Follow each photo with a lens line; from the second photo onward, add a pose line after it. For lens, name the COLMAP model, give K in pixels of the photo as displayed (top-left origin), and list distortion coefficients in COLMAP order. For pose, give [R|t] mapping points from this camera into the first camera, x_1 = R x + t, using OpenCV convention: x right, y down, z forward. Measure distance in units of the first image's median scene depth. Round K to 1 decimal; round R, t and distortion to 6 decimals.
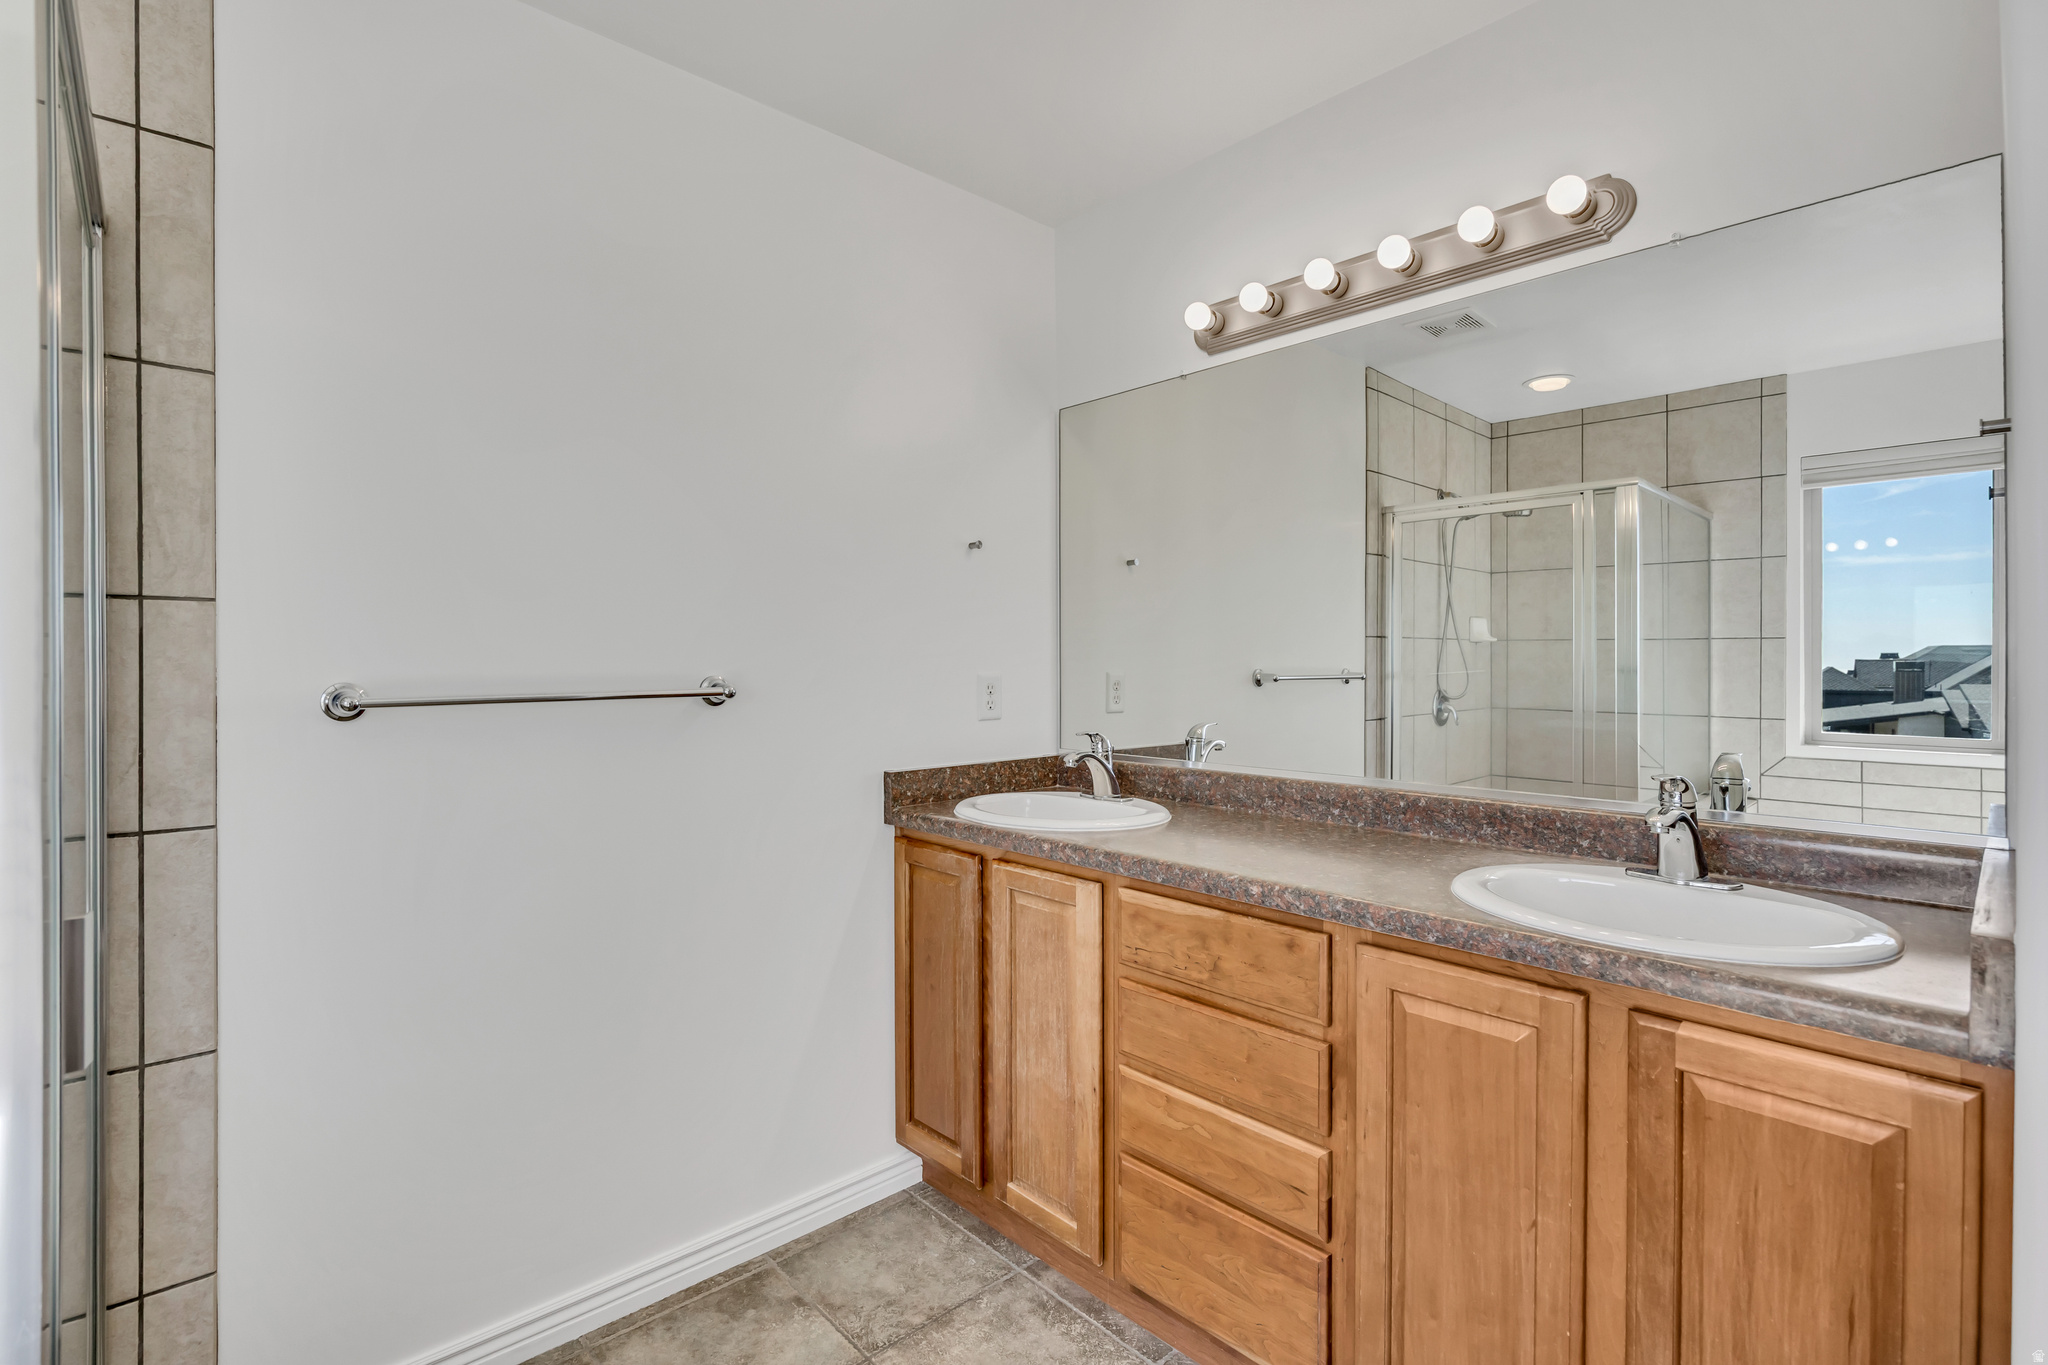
lens RADIAL K [[939.6, 0, 1024.0], [0, 939.6, 666.7], [0, 0, 1]] dist [-0.023260, -0.000526]
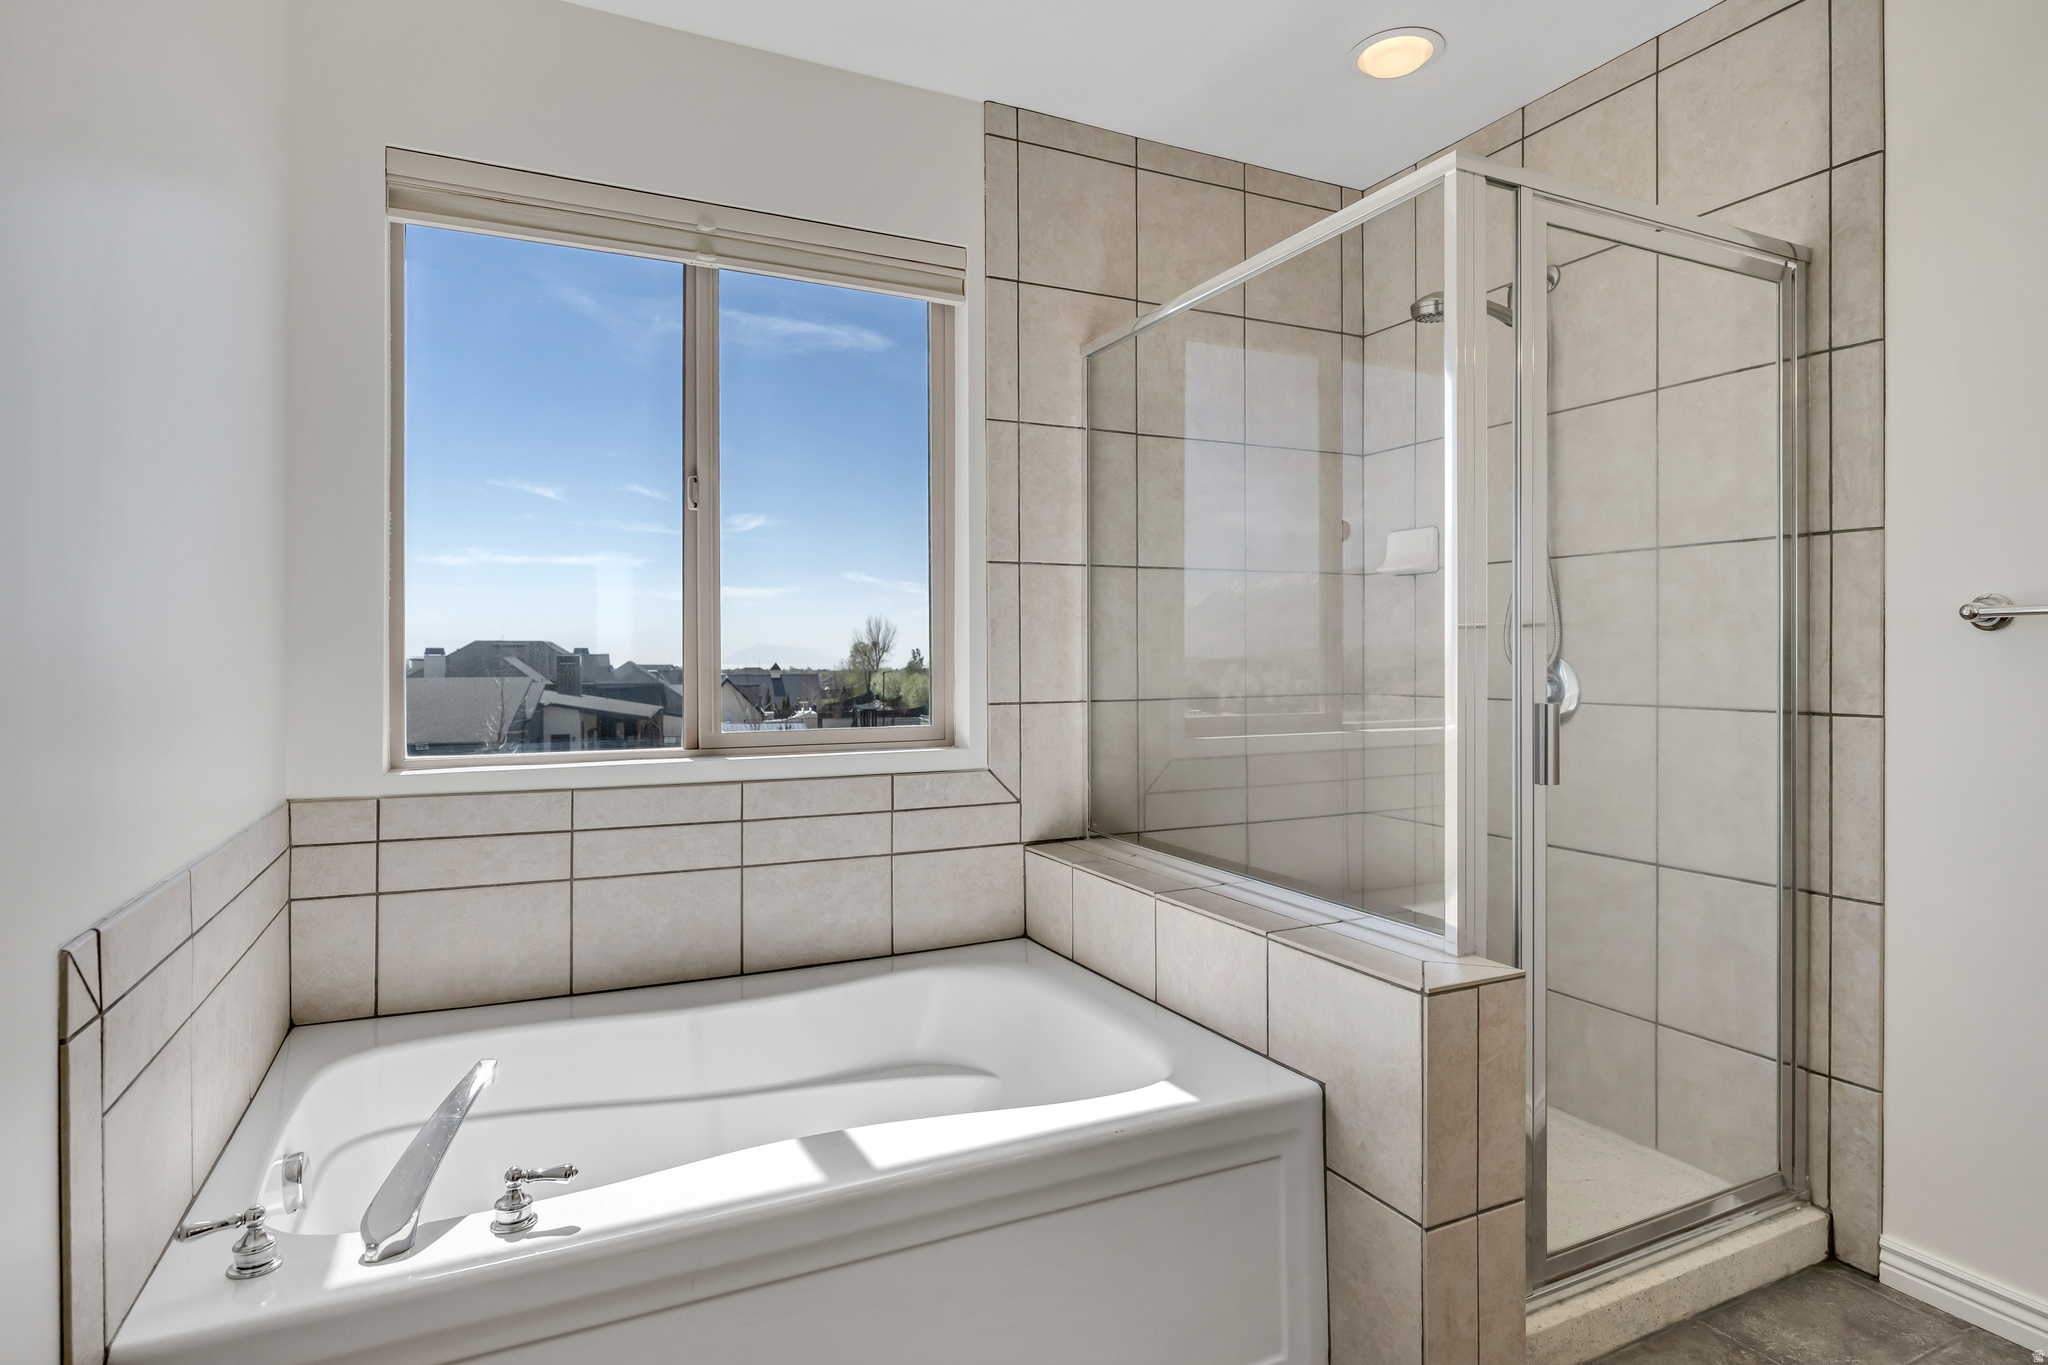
lens RADIAL K [[1088.7, 0, 1026.5], [0, 1088.7, 670.7], [0, 0, 1]] dist [-0.000488, -0.000124]
pose [[-0.288146, 0.010552, -0.957528, 0.826416], [-0.002727, 0.999926, 0.011840, 0.102844], [0.957583, 0.006023, -0.288096, 0.349064]]
